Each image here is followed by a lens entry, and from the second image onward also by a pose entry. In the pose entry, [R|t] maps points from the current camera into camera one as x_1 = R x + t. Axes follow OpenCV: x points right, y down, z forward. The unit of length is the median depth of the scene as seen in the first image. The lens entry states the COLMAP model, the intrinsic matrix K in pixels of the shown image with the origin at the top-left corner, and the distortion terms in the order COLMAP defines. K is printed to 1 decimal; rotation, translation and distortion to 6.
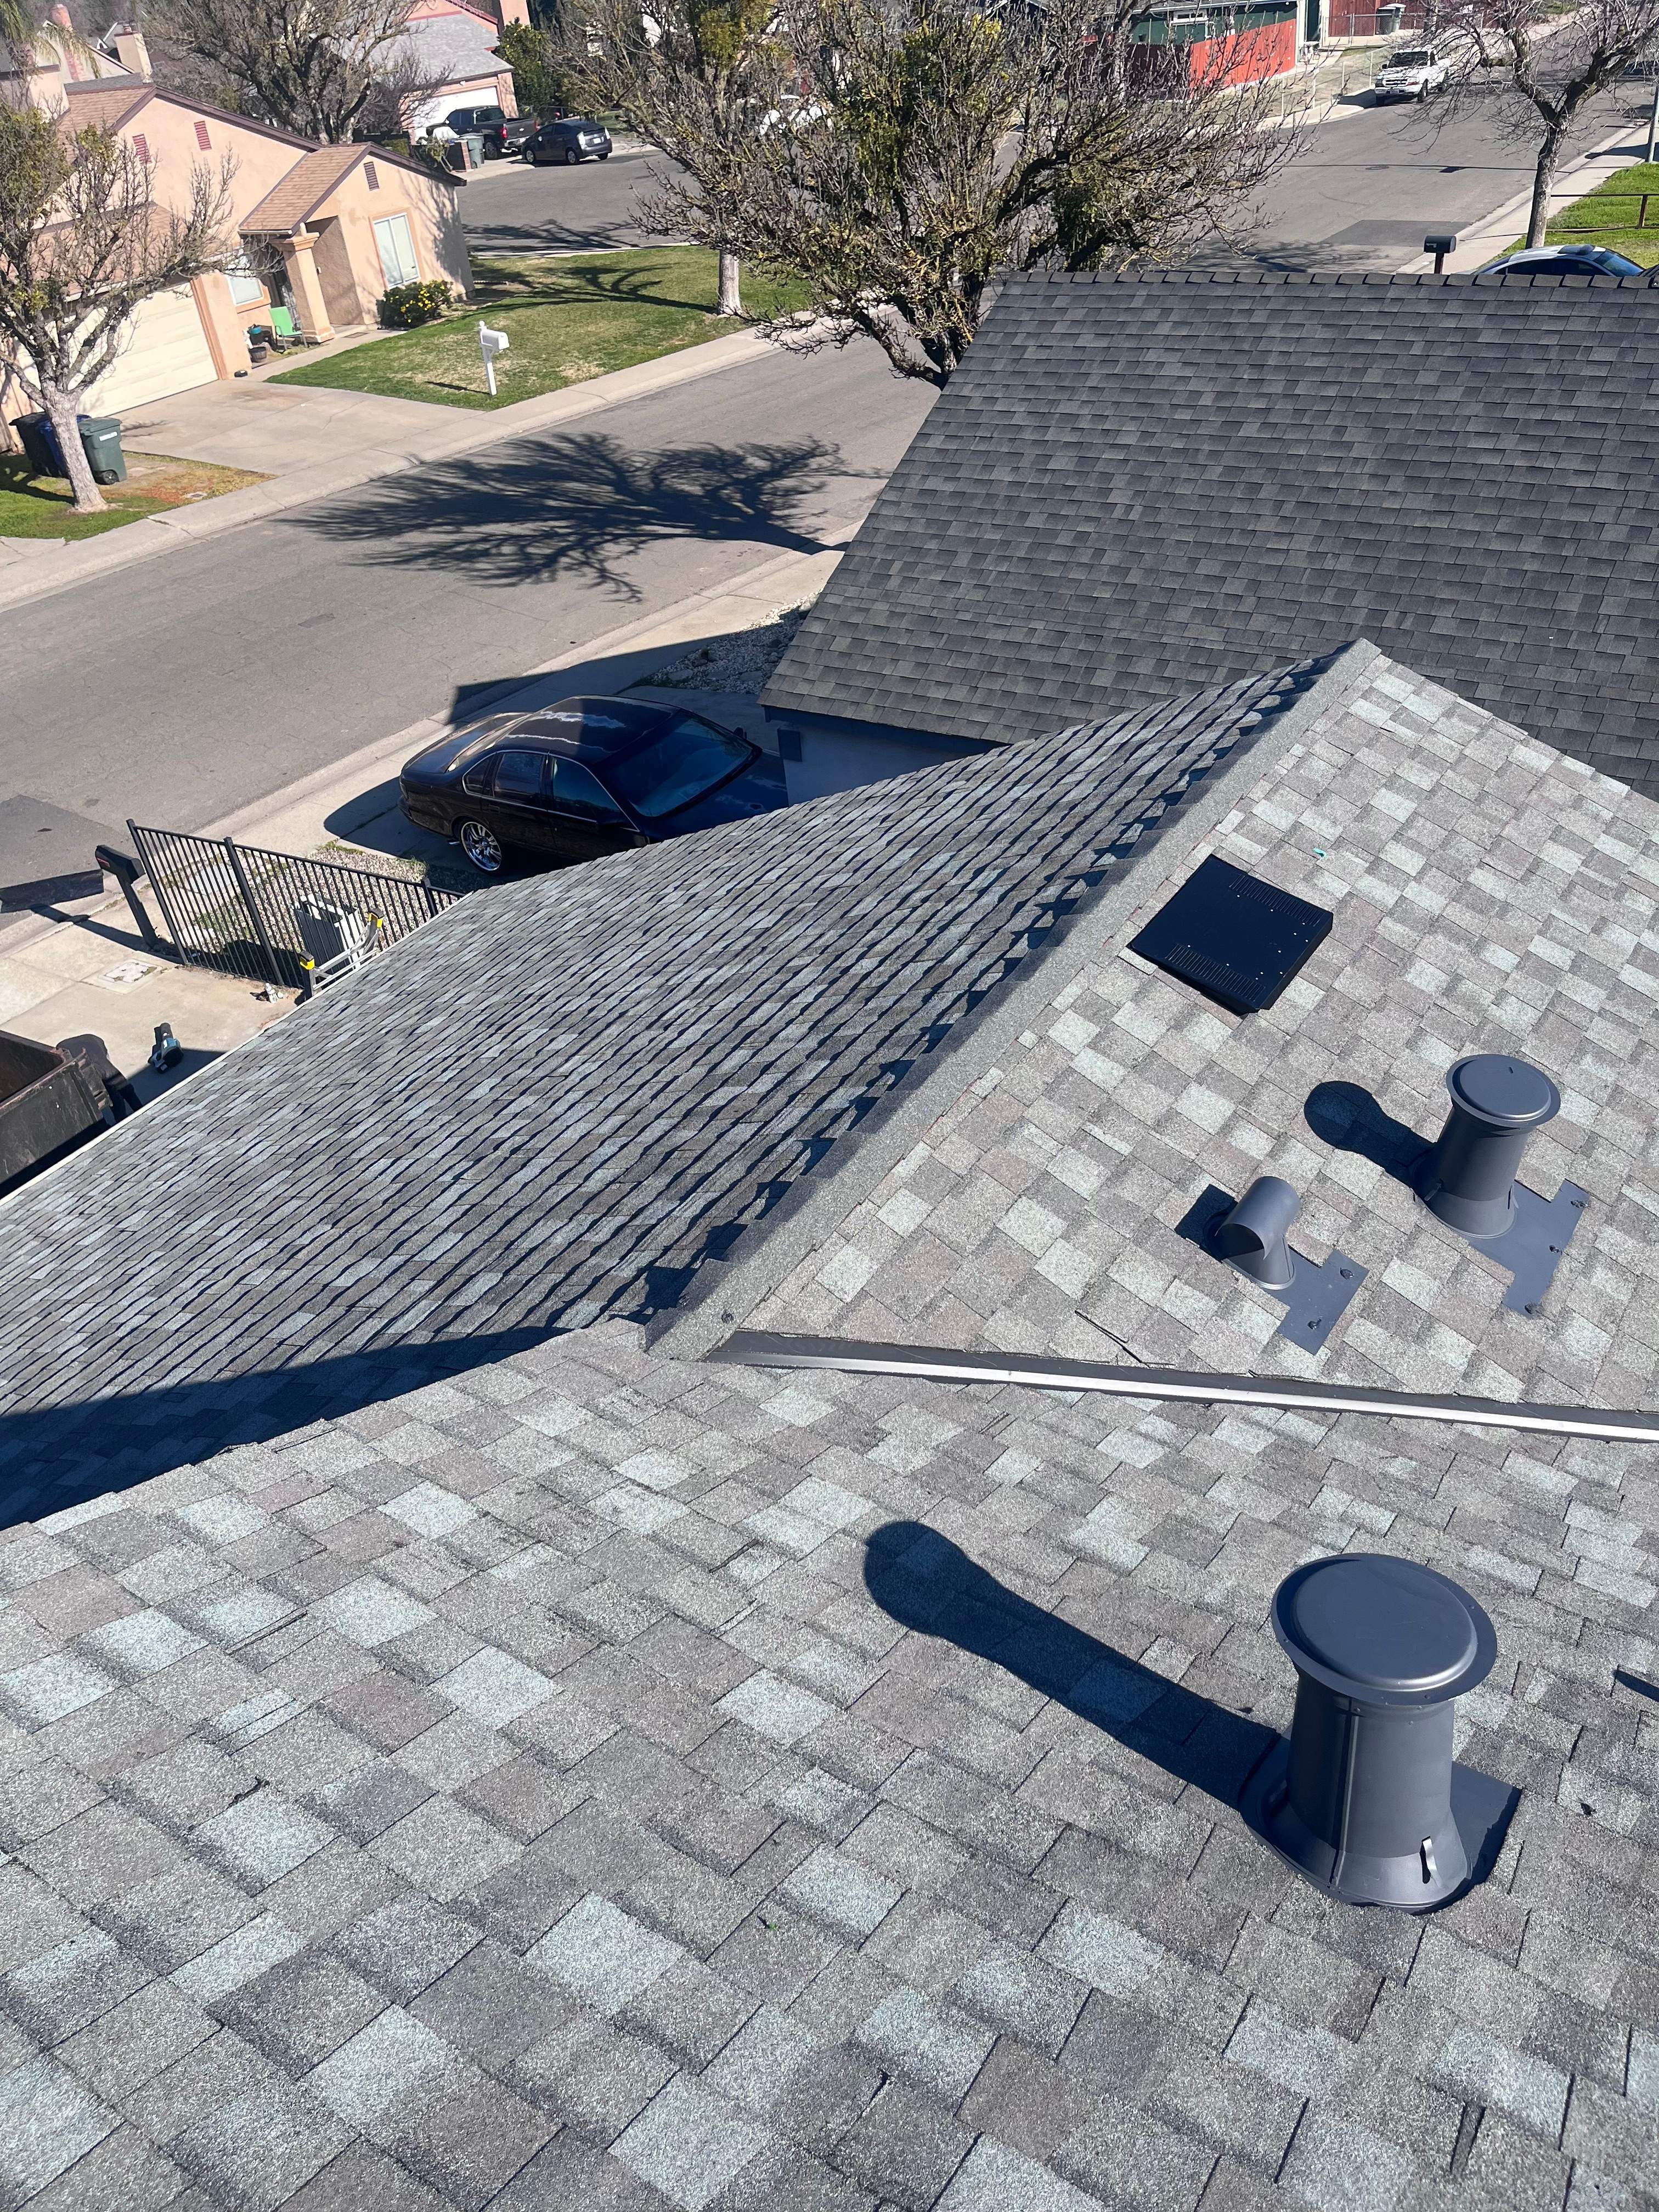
lens RADIAL K [[1673.1, 0, 849.9], [0, 1673.1, 1101.0], [0, 0, 1]] dist [0.073463, -0.103607]
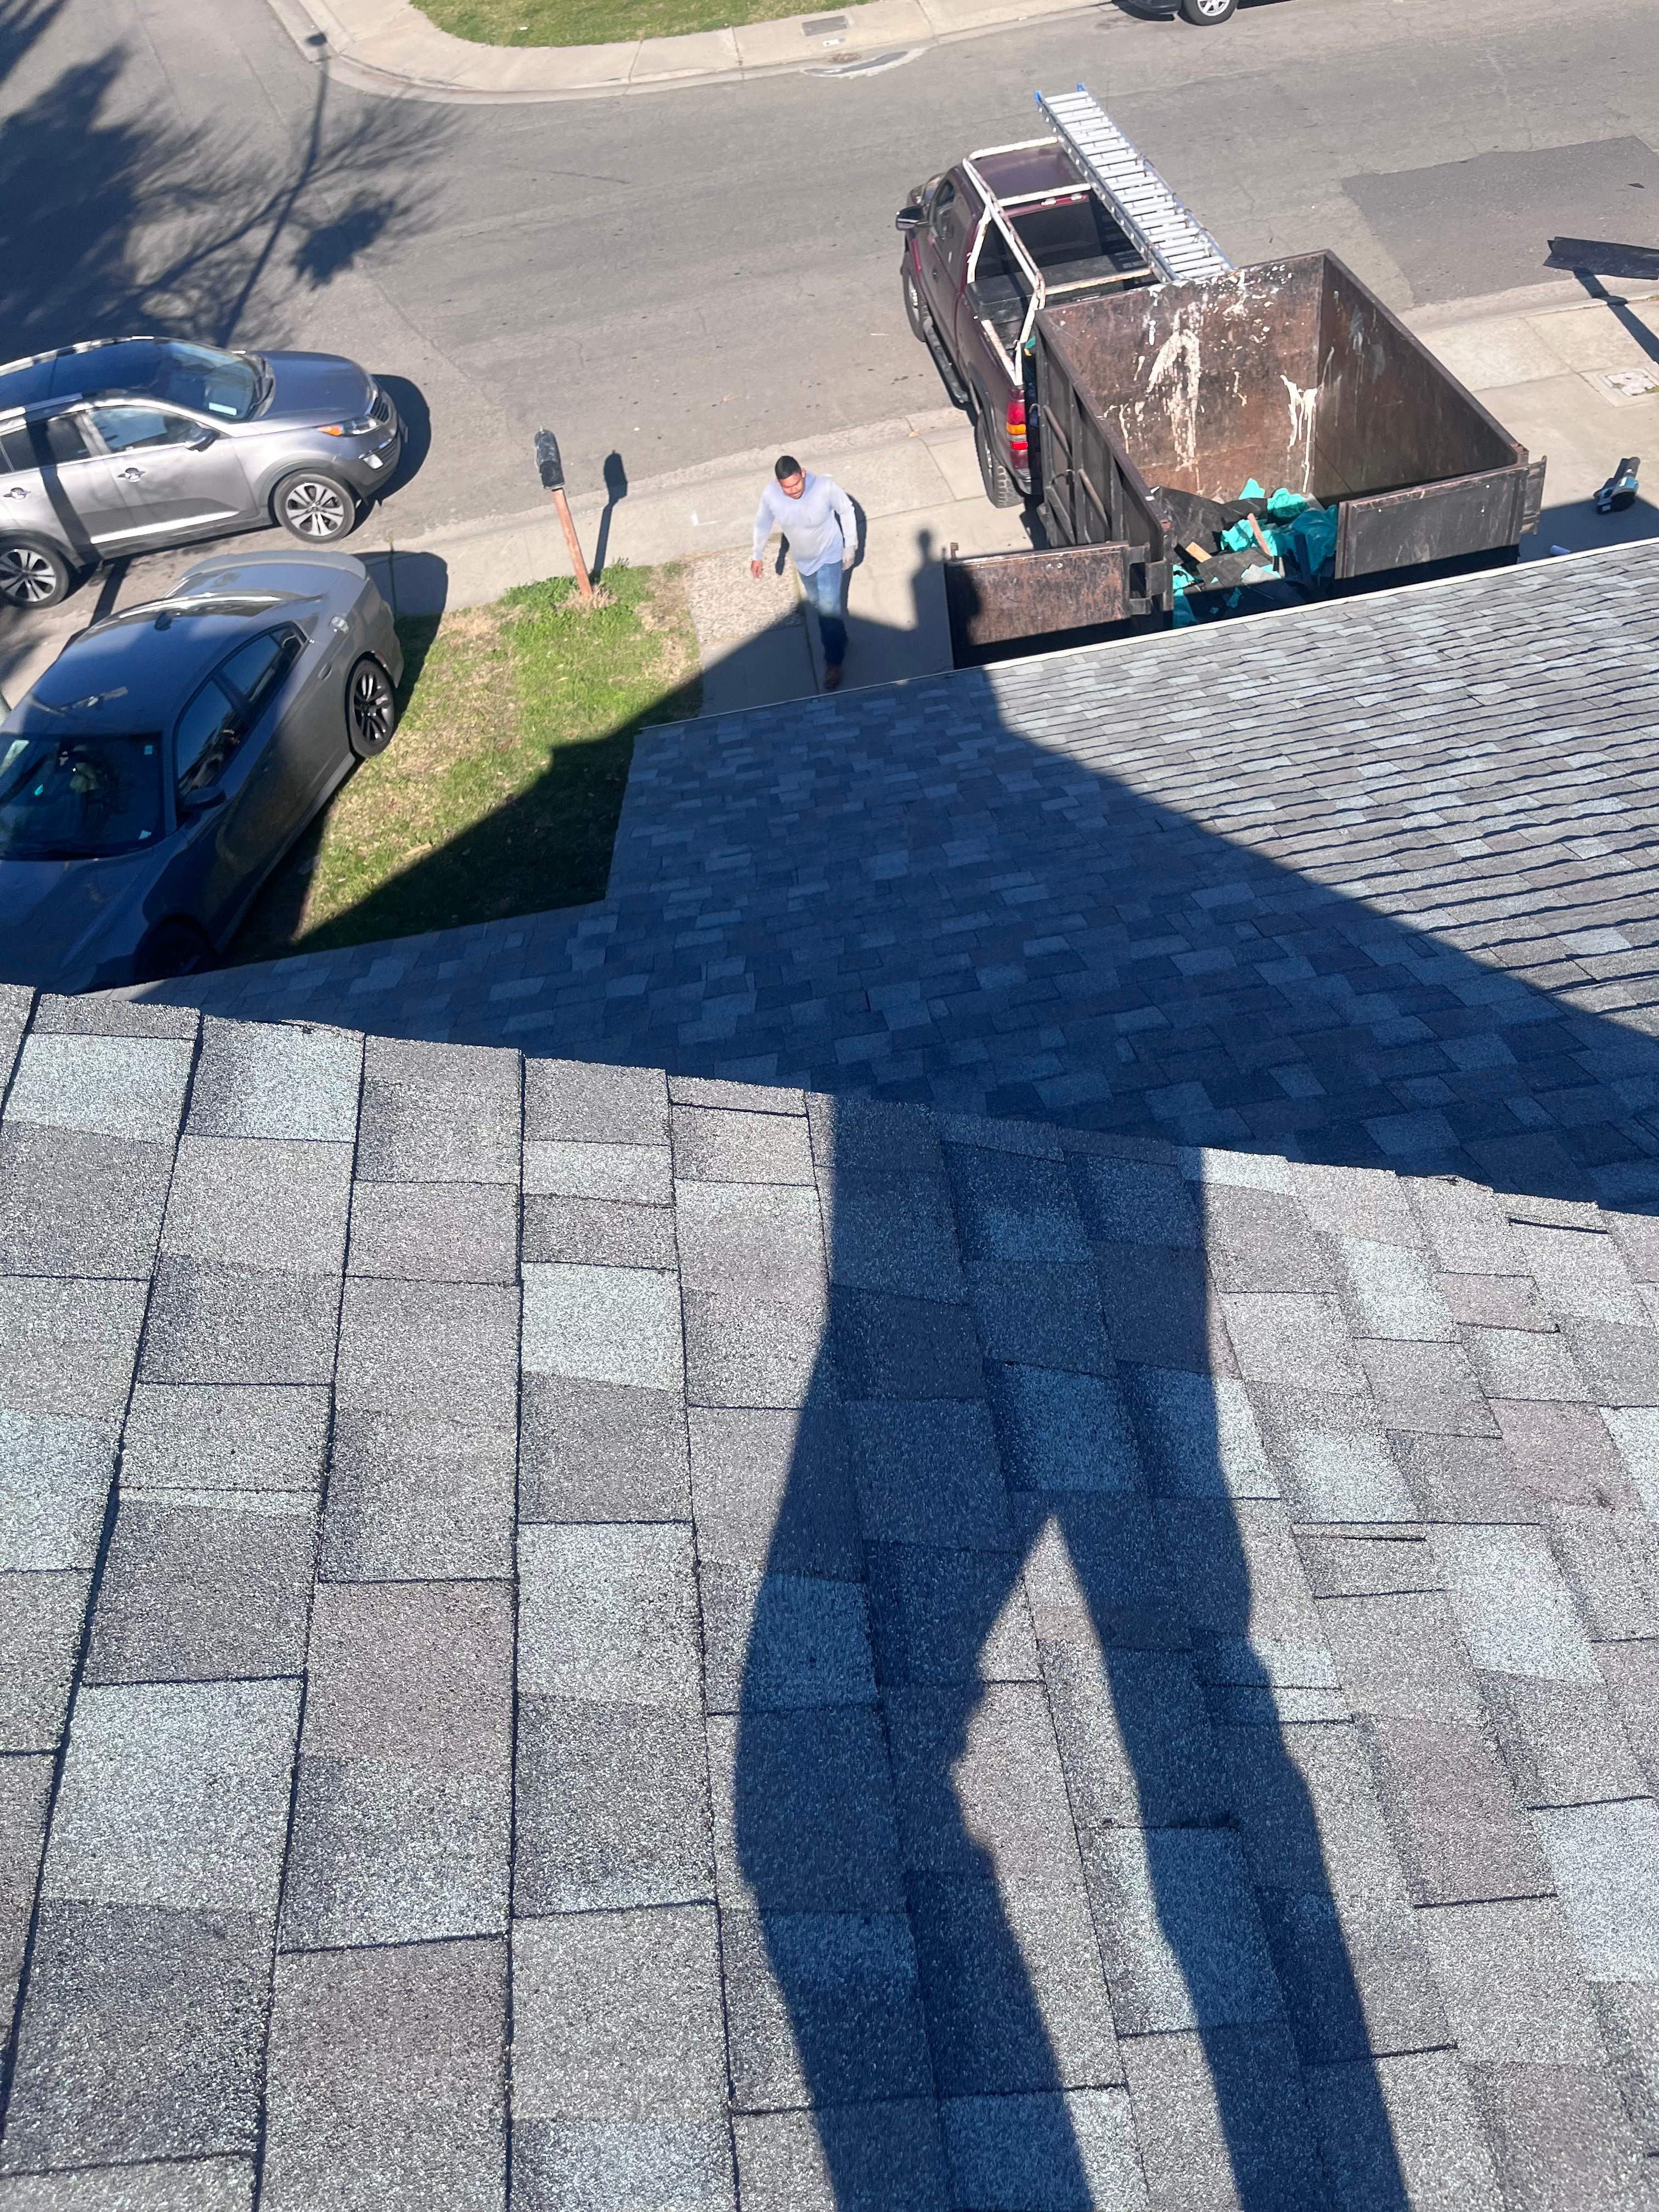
lens RADIAL K [[1673.1, 0, 834.9], [0, 1673.1, 1114.1], [0, 0, 1]] dist [0.073463, -0.103607]
pose [[0.641265, 0.573777, -0.509470, -0.104347], [-0.375780, 0.813724, 0.443445, -0.009977], [0.669006, -0.092917, 0.737426, 0.181196]]
